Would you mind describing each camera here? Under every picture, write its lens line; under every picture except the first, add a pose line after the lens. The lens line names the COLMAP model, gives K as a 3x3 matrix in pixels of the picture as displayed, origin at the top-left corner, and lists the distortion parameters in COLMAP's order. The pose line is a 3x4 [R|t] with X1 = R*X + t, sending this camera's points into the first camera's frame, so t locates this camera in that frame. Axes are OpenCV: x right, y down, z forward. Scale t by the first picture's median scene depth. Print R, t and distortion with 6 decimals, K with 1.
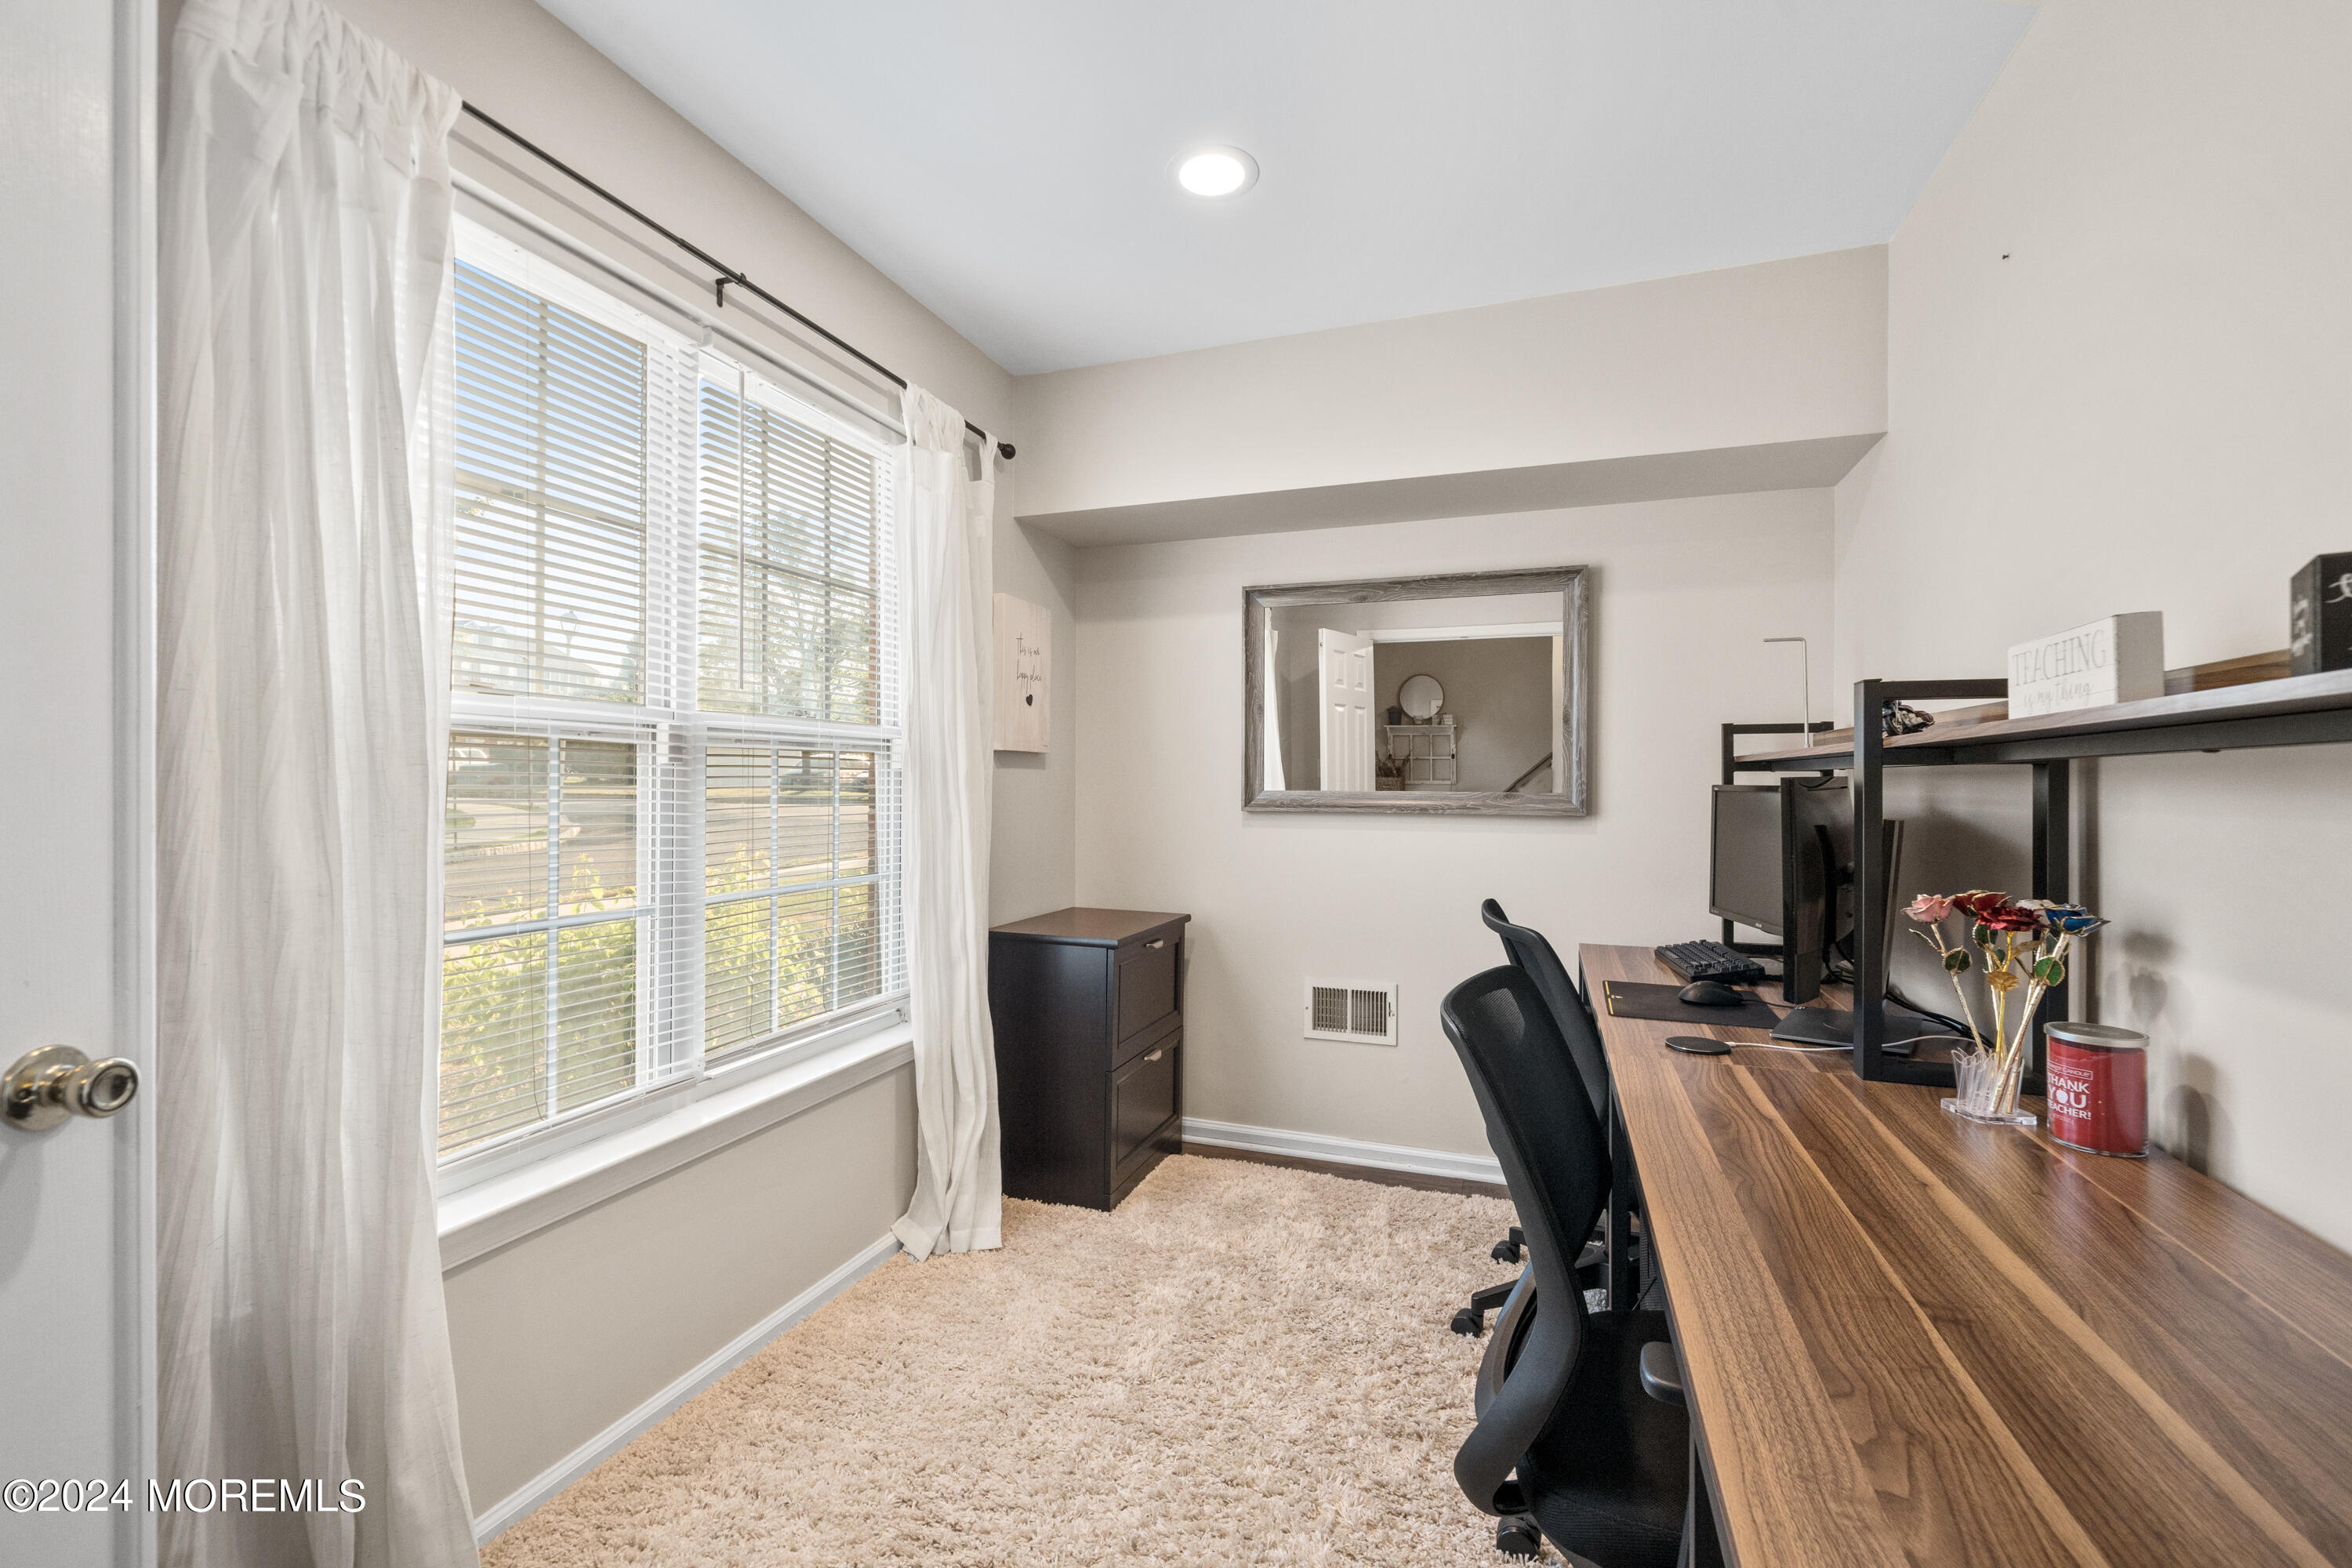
lens RADIAL K [[1003.6, 0, 1170.9], [0, 1003.6, 774.0], [0, 0, 1]] dist [0.000951, 0.000022]
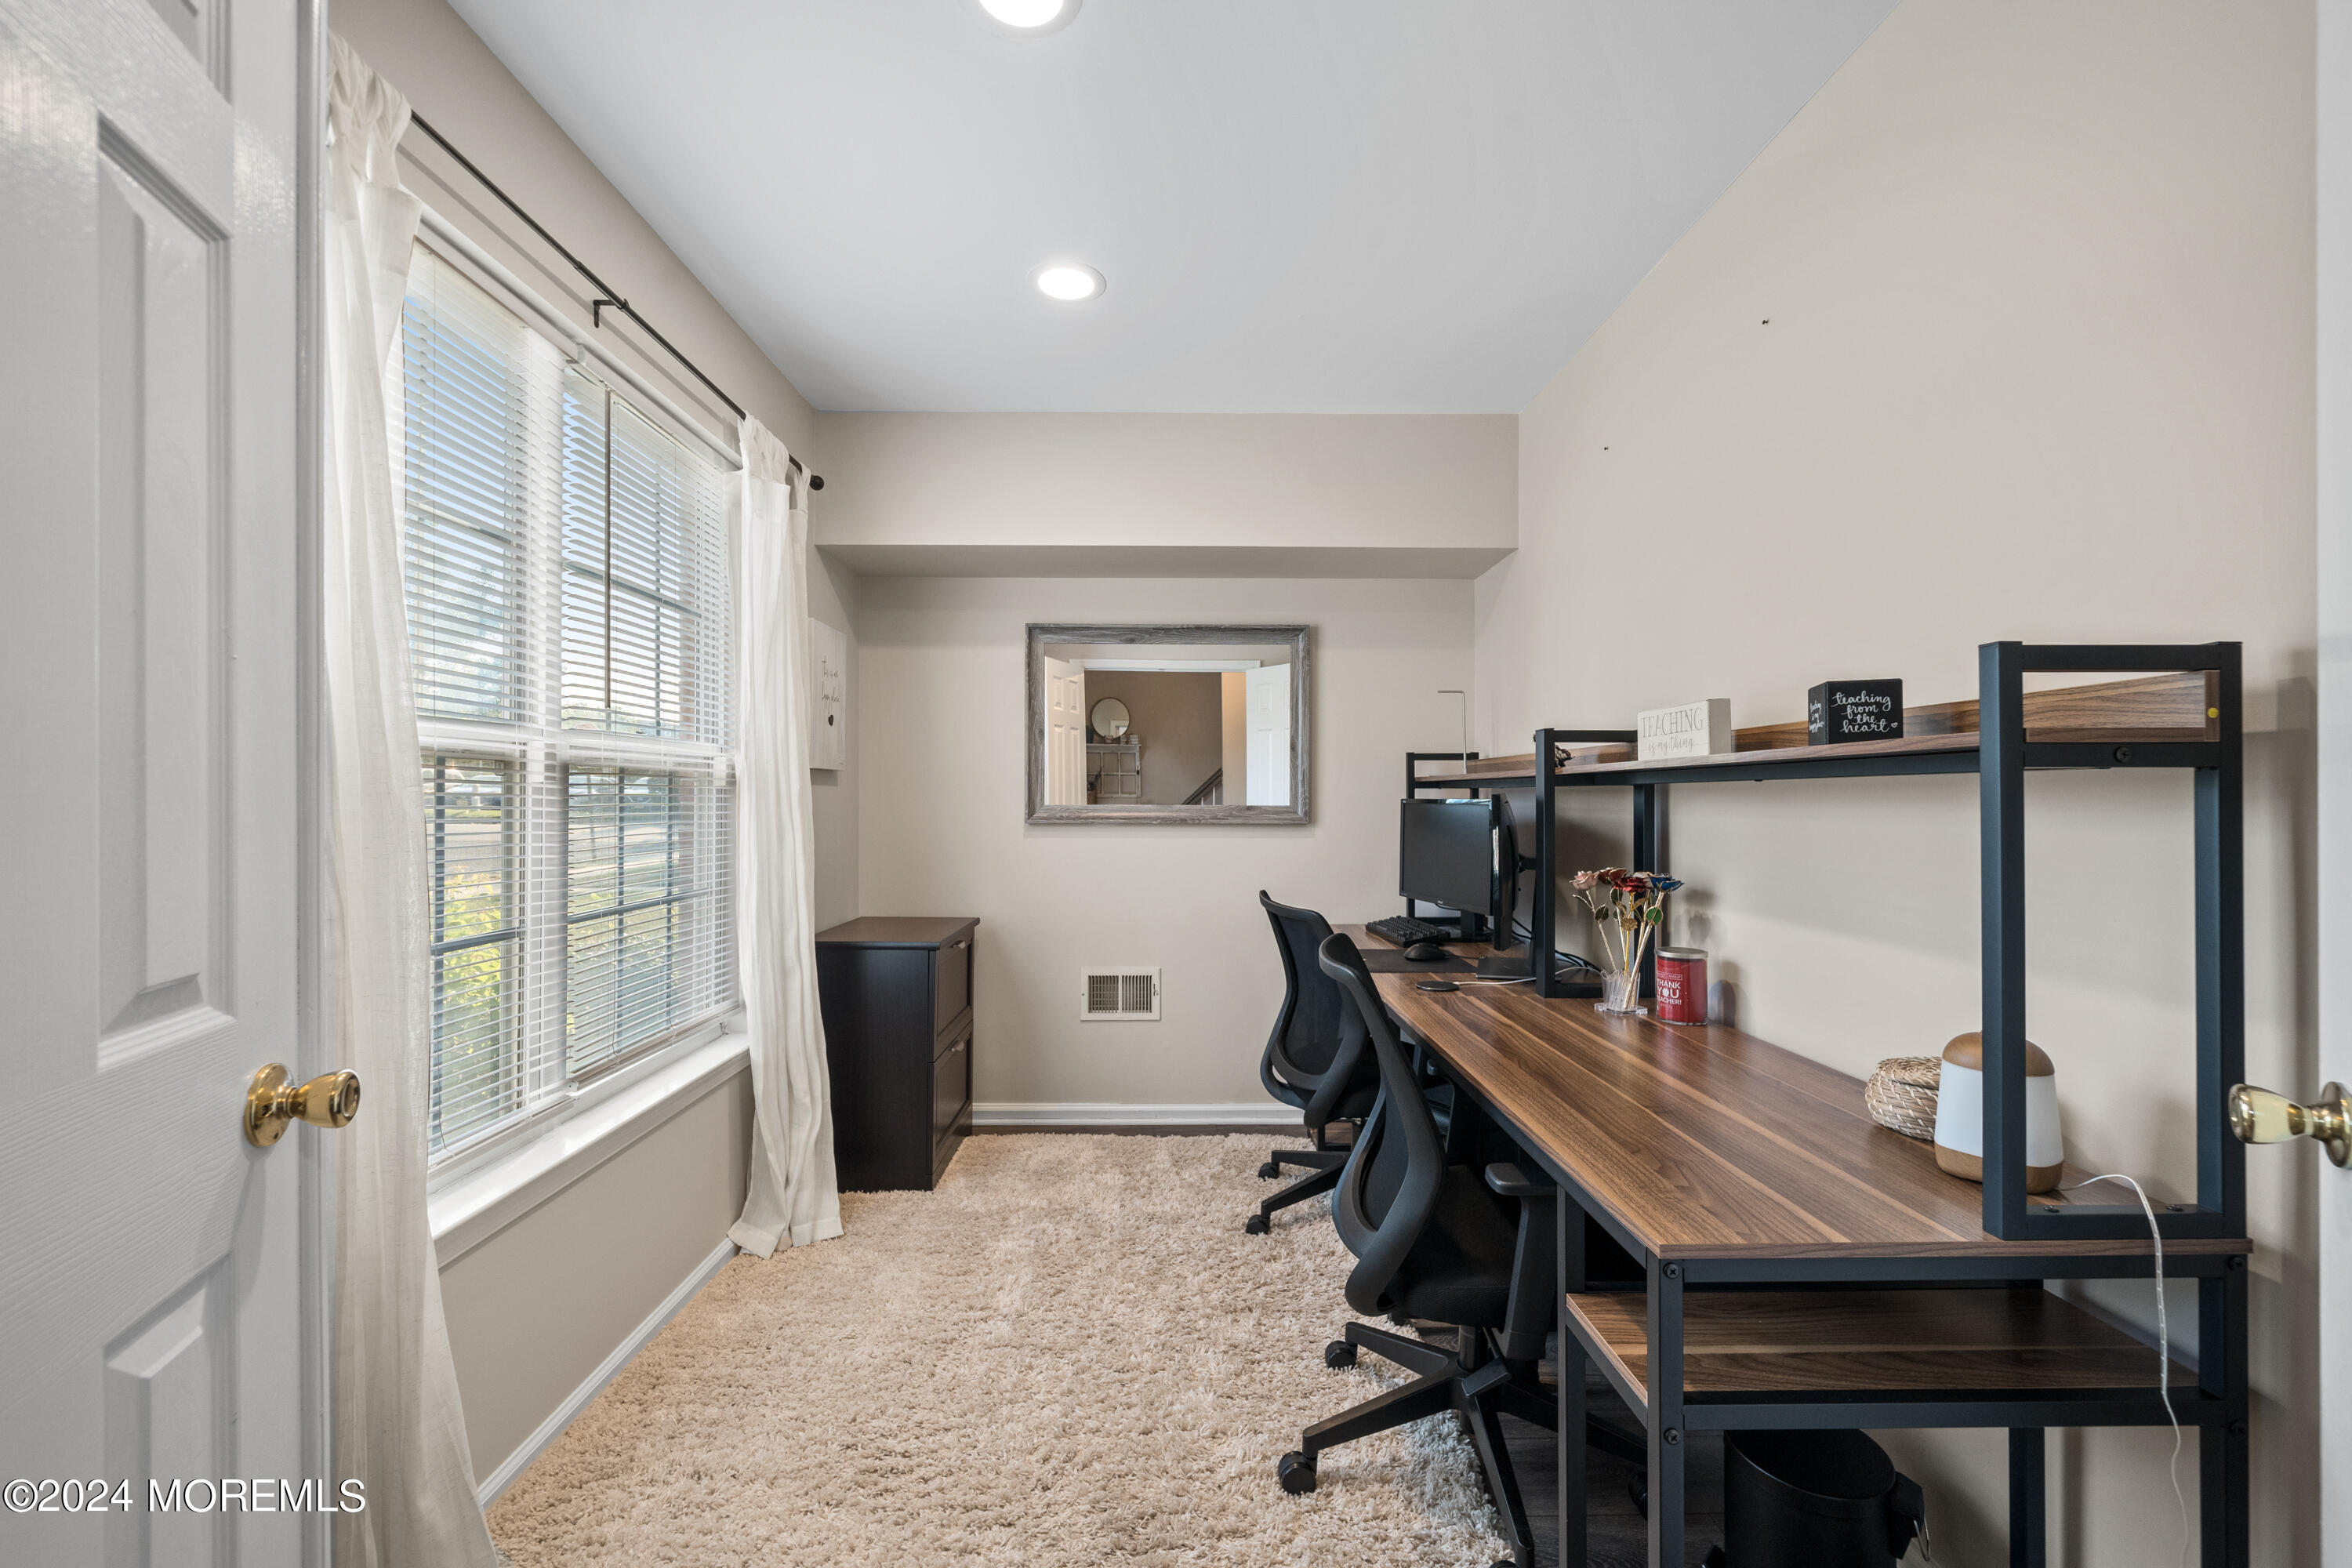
lens RADIAL K [[959.8, 0, 1176.0], [0, 959.8, 784.0], [0, 0, 1]] dist [-0.000140, -0.000200]
pose [[0.934612, 0.001259, 0.355667, -0.208499], [0.000073, 0.999993, -0.003732, -0.004258], [-0.355670, 0.003513, 0.934605, -0.085389]]
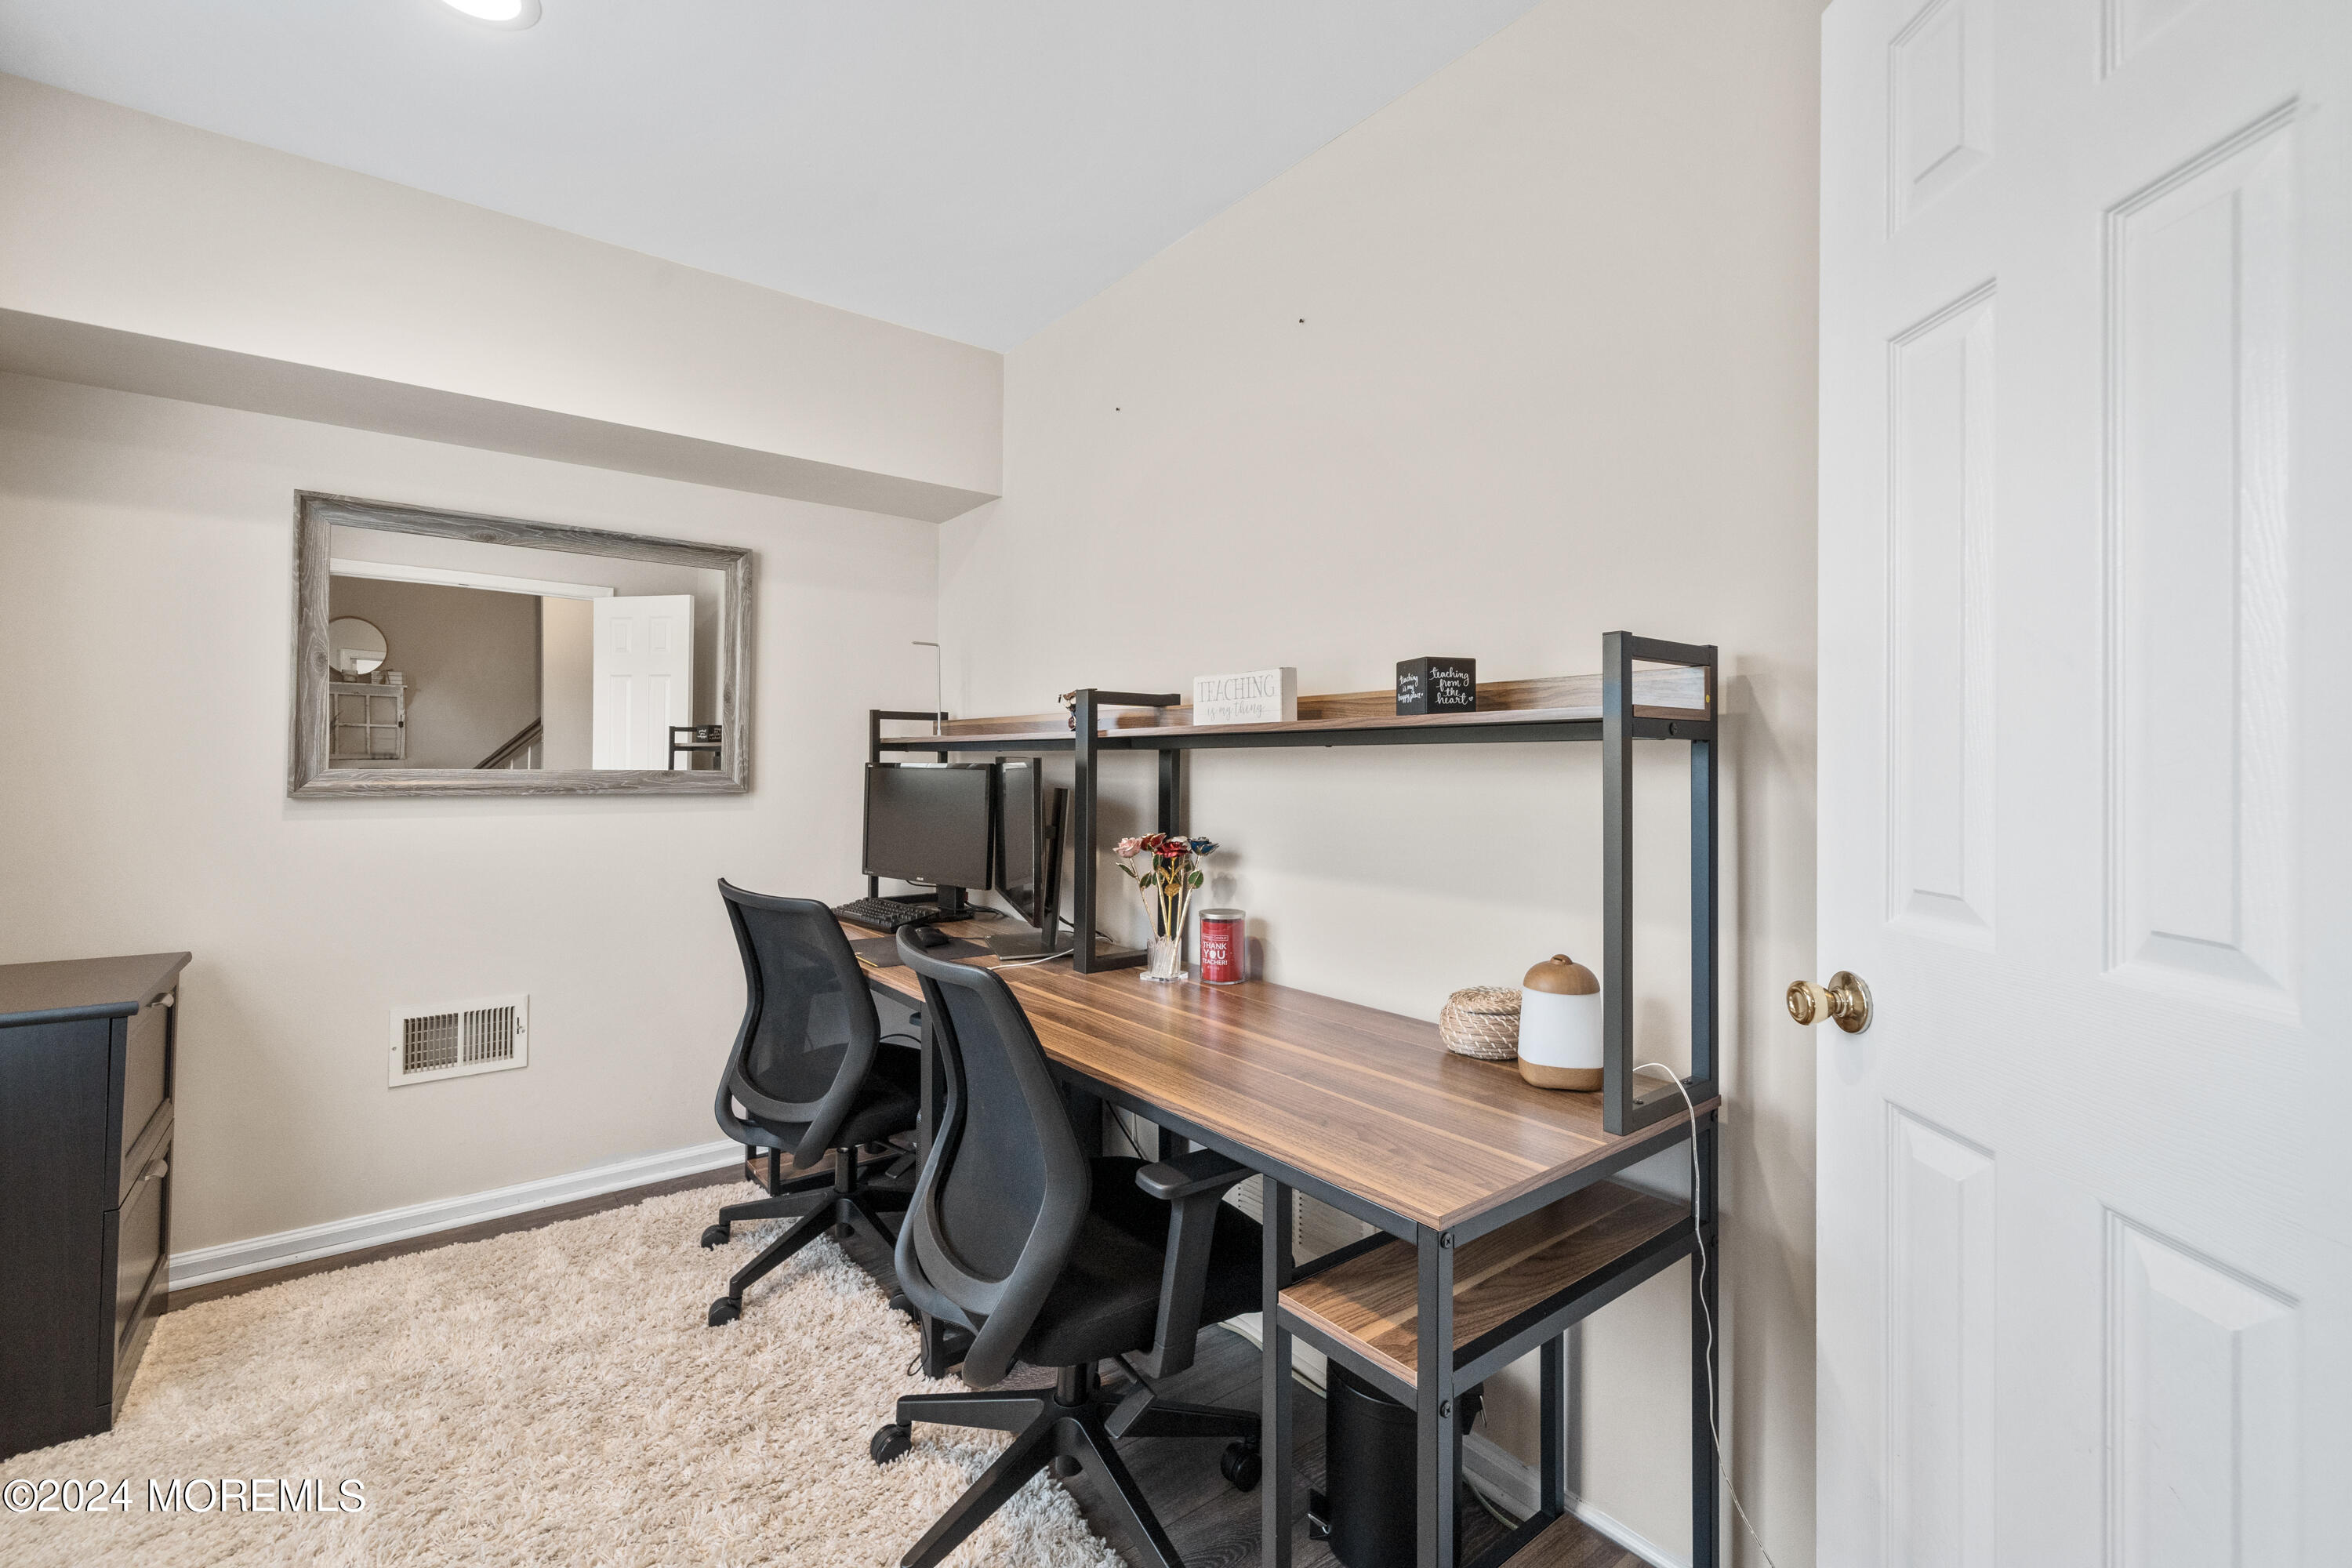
lens RADIAL K [[1017.2, 0, 1170.2], [0, 1017.2, 743.2], [0, 0, 1]] dist [0.000796, -0.000022]
pose [[0.529196, 0.016328, 0.848343, -0.293768], [-0.011219, 0.999862, -0.012246, -0.000809], [-0.848426, -0.003037, 0.529306, 0.096111]]
